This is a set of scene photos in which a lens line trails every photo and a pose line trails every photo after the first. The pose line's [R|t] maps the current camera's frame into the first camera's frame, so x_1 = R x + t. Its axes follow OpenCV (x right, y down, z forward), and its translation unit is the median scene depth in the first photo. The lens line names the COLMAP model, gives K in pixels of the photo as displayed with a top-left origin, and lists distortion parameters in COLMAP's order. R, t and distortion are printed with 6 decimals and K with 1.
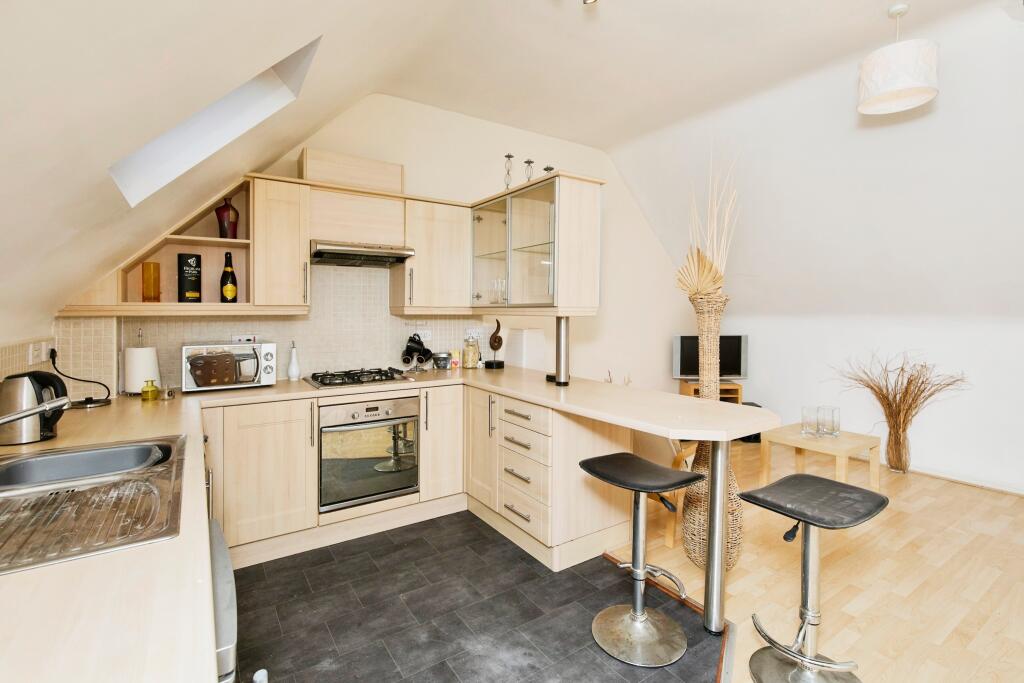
lens RADIAL K [[473.0, 0, 515.1], [0, 473.0, 327.2], [0, 0, 1]] dist [-0.001638, -0.000124]
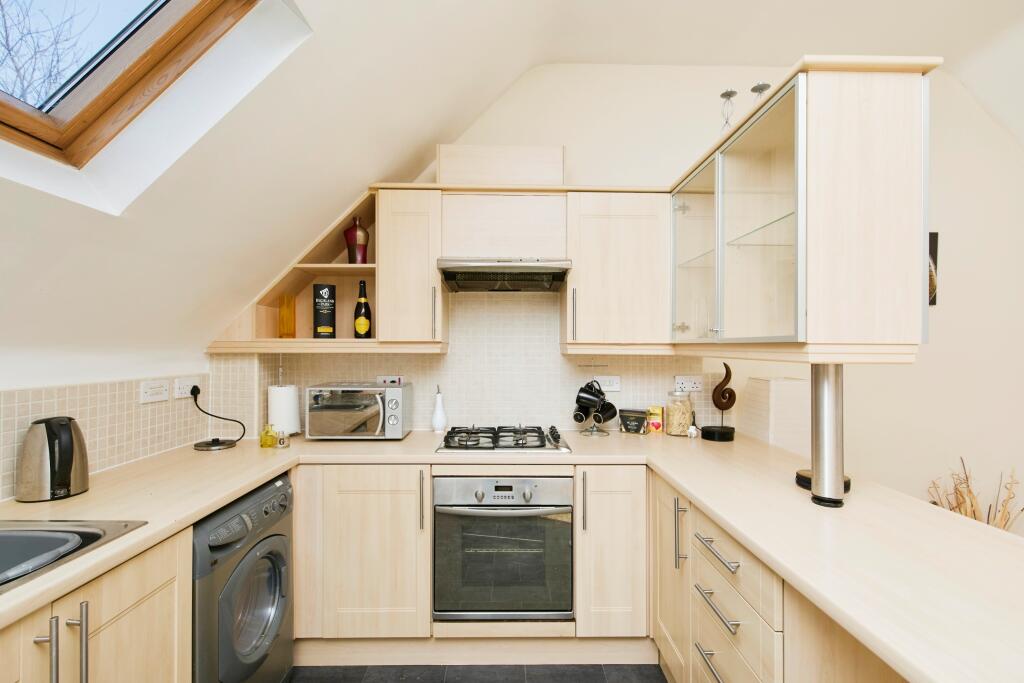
lens RADIAL K [[472.0, 0, 512.0], [0, 472.0, 341.5], [0, 0, 1]] dist [0.000980, 0.000106]
pose [[0.842002, -0.002015, -0.539471, 0.090952], [-0.023246, 0.998929, -0.040013, -0.017969], [0.538974, 0.046232, 0.841053, 0.412914]]
